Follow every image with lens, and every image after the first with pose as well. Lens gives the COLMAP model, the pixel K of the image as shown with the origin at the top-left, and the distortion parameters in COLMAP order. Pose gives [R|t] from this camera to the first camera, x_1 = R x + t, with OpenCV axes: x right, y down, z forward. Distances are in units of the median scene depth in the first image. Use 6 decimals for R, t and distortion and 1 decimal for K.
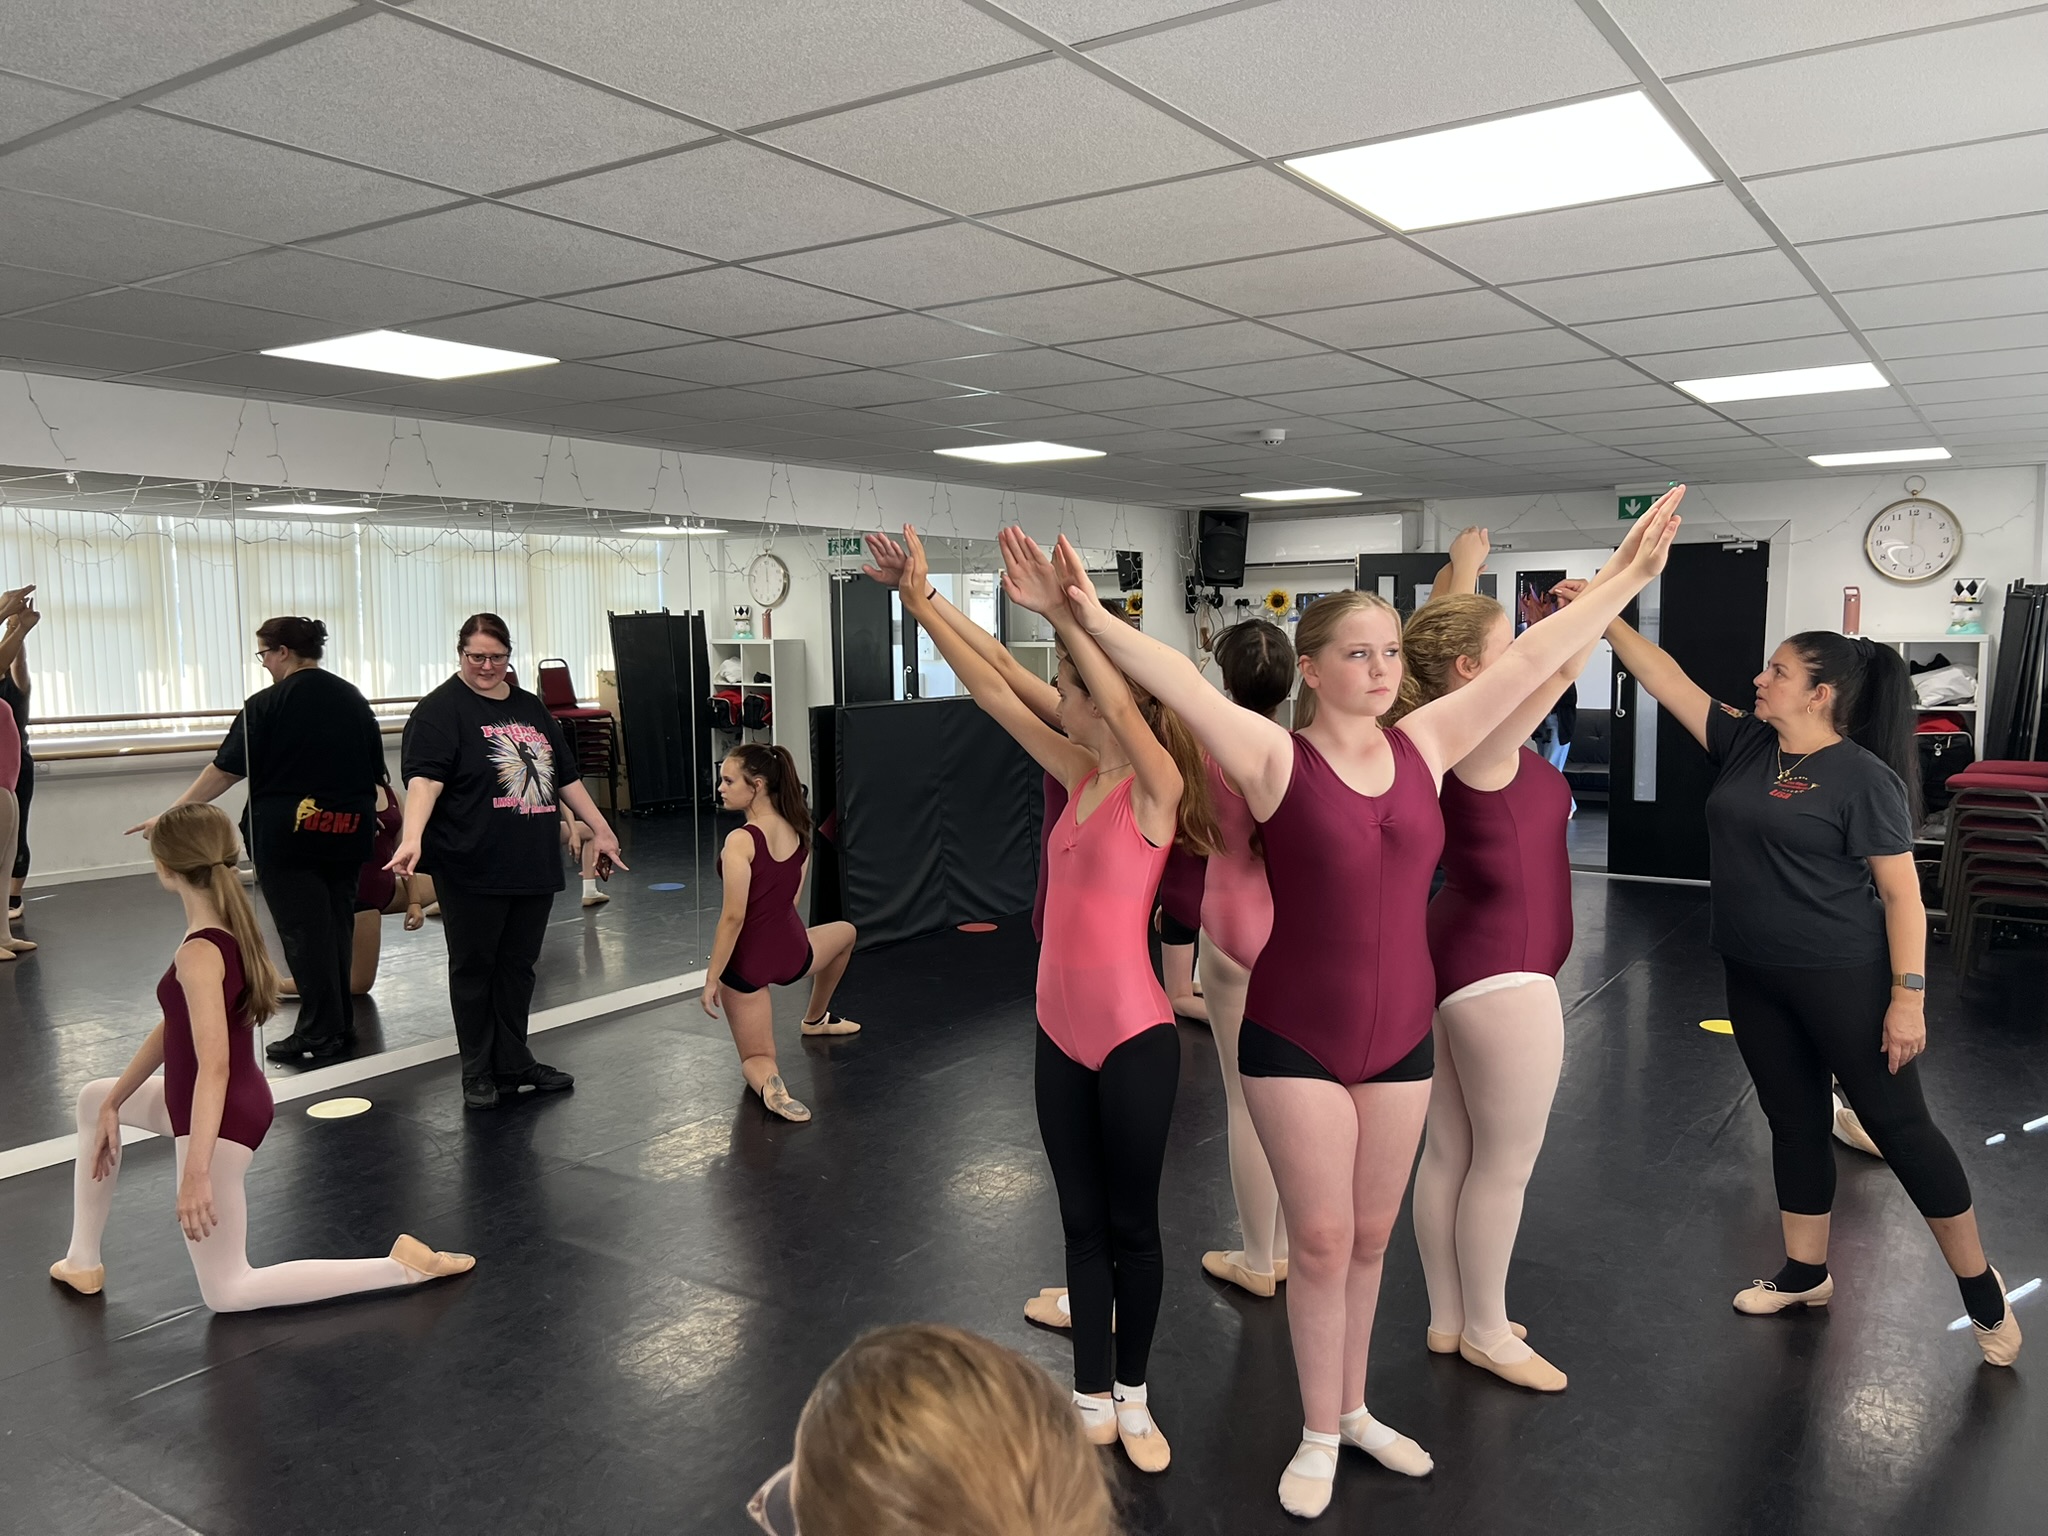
lens RADIAL K [[1546.1, 0, 1024.0], [0, 1546.1, 768.0], [0, 0, 1]] dist [0.009534, 0.004271]
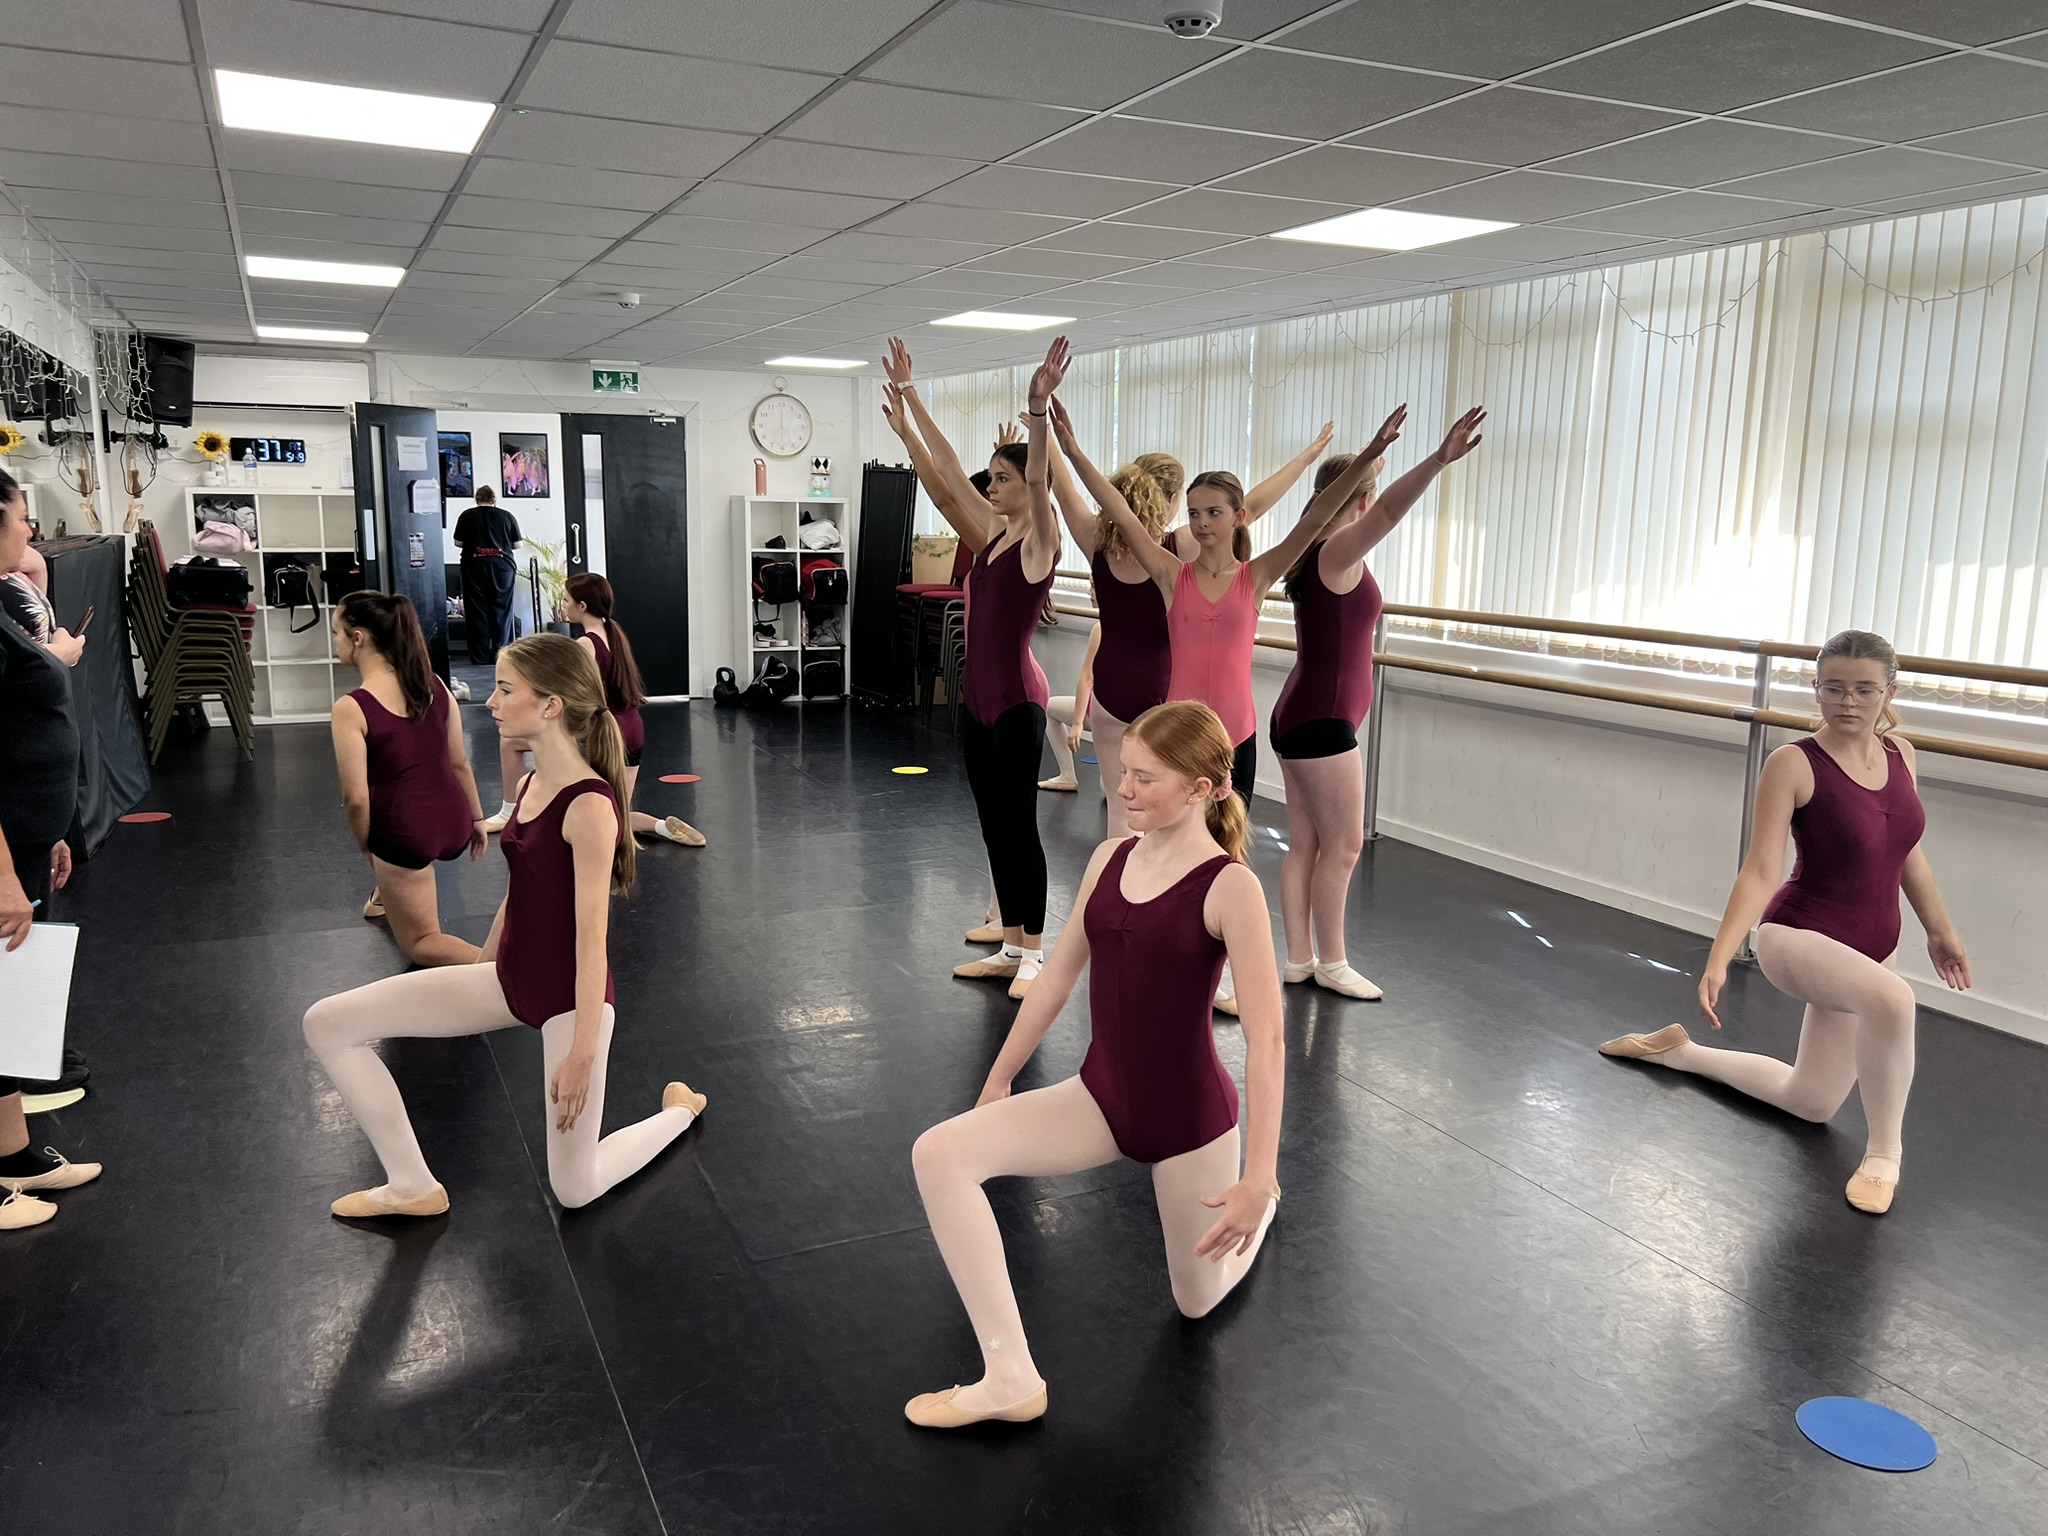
lens RADIAL K [[1531.4, 0, 1021.7], [0, 1531.4, 740.5], [0, 0, 1]] dist [0.078044, -0.000451]
pose [[0.507827, -0.118216, 0.853309, -0.492250], [0.062208, 0.992986, 0.100544, 0.002602], [-0.859210, 0.002024, 0.511619, 0.144453]]
